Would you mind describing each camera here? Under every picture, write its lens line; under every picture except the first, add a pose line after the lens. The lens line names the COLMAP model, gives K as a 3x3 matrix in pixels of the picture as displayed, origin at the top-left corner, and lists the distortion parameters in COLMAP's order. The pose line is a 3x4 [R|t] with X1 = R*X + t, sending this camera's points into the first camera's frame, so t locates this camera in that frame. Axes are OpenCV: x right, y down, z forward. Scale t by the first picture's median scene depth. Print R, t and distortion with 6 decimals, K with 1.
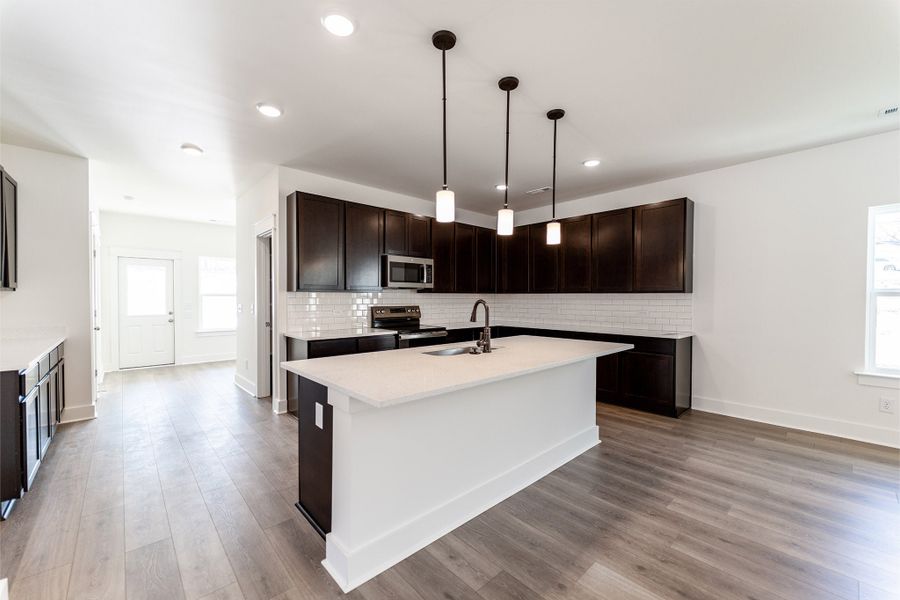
lens RADIAL K [[360.6, 0, 449.8], [0, 360.6, 303.3], [0, 0, 1]] dist [-0.000919, -0.000426]
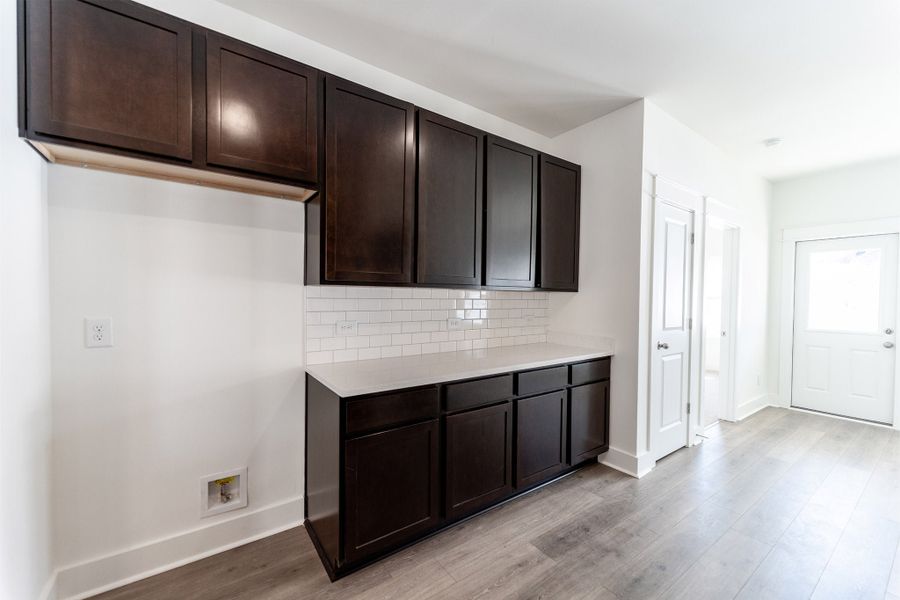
lens RADIAL K [[360.6, 0, 449.8], [0, 360.6, 303.3], [0, 0, 1]] dist [-0.000919, -0.000426]
pose [[-0.122048, 0.013039, -0.992439, -0.277347], [-0.026955, 0.999501, 0.016446, -0.012388], [0.992158, 0.028758, -0.121636, 0.738257]]
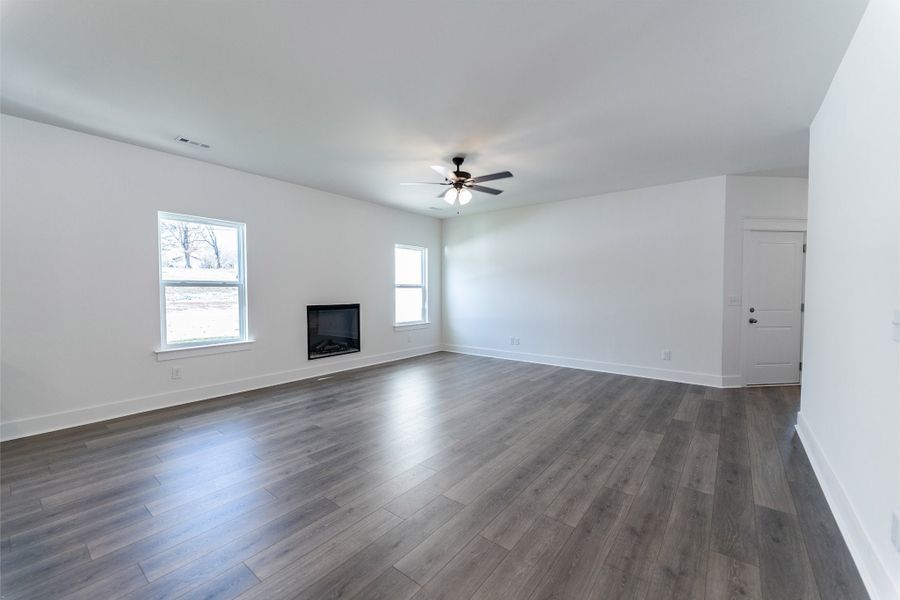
lens RADIAL K [[360.6, 0, 449.8], [0, 360.6, 303.3], [0, 0, 1]] dist [-0.000919, -0.000426]
pose [[-0.161541, -0.036567, 0.986188, -0.148765], [0.014761, 0.999112, 0.039464, 0.003518], [-0.986756, 0.020932, -0.160858, 0.214441]]
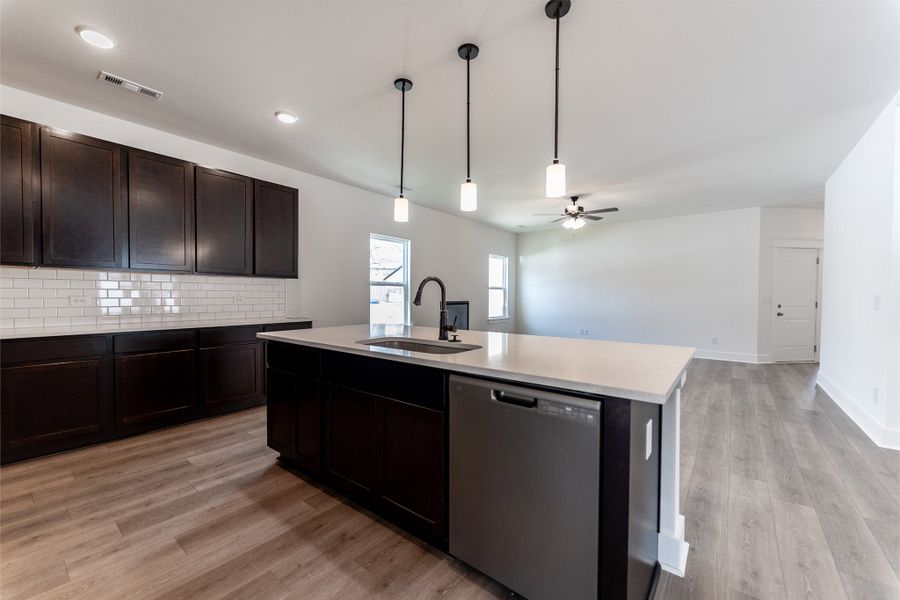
lens RADIAL K [[360.6, 0, 449.8], [0, 360.6, 303.3], [0, 0, 1]] dist [-0.000919, -0.000426]
pose [[-0.160120, -0.024973, 0.986782, -0.507379], [0.008539, 0.999607, 0.026684, 0.020194], [-0.987061, 0.012699, -0.159844, 0.777895]]
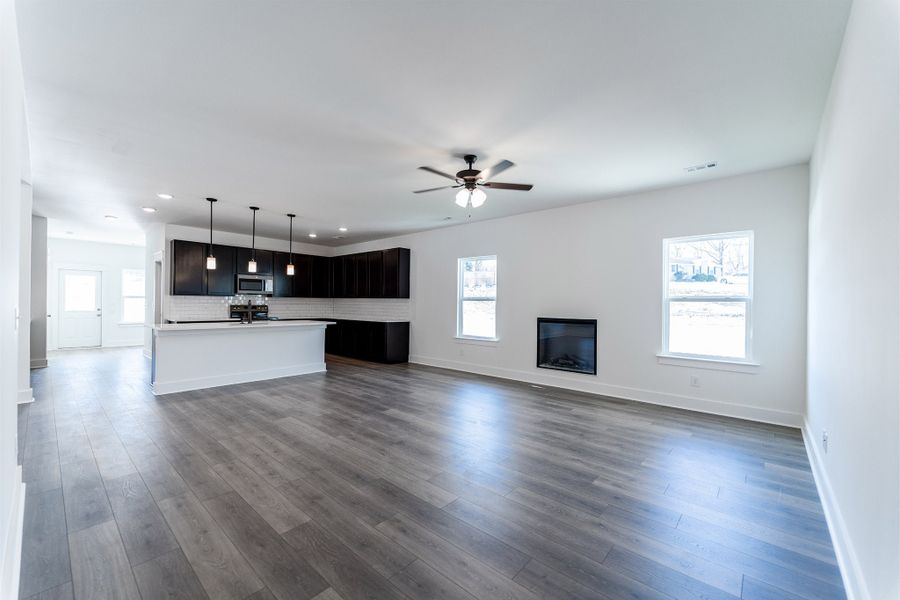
lens RADIAL K [[360.6, 0, 449.8], [0, 360.6, 303.3], [0, 0, 1]] dist [-0.000919, -0.000426]
pose [[0.994401, 0.009390, 0.105252, 0.767790], [-0.007776, 0.999846, -0.015735, 0.025663], [-0.105383, 0.014828, 0.994321, -0.946408]]
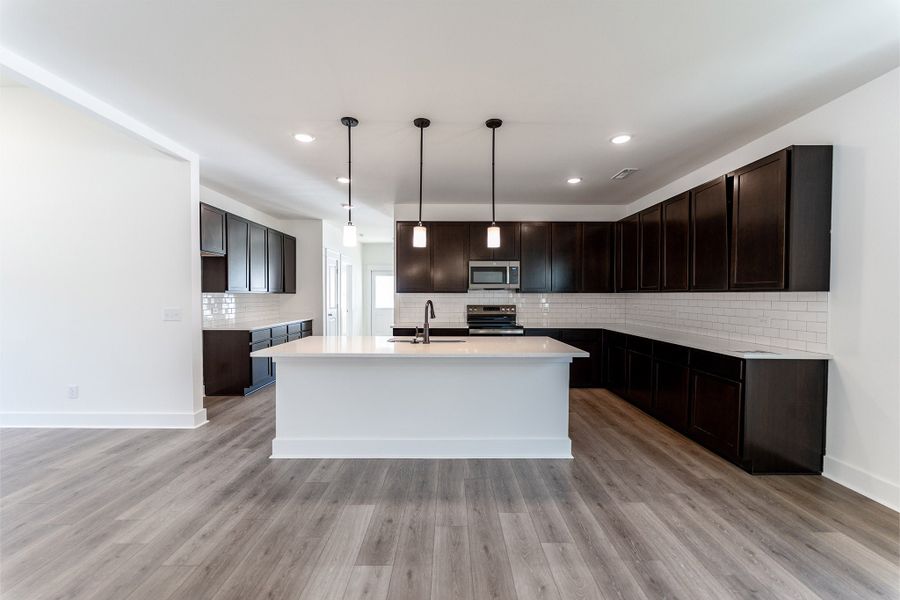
lens RADIAL K [[360.6, 0, 449.8], [0, 360.6, 303.3], [0, 0, 1]] dist [-0.000919, -0.000426]
pose [[0.738380, 0.013515, -0.674249, 0.682382], [-0.010541, 0.999908, 0.008498, -0.007163], [0.674302, 0.000833, 0.738455, 0.106990]]
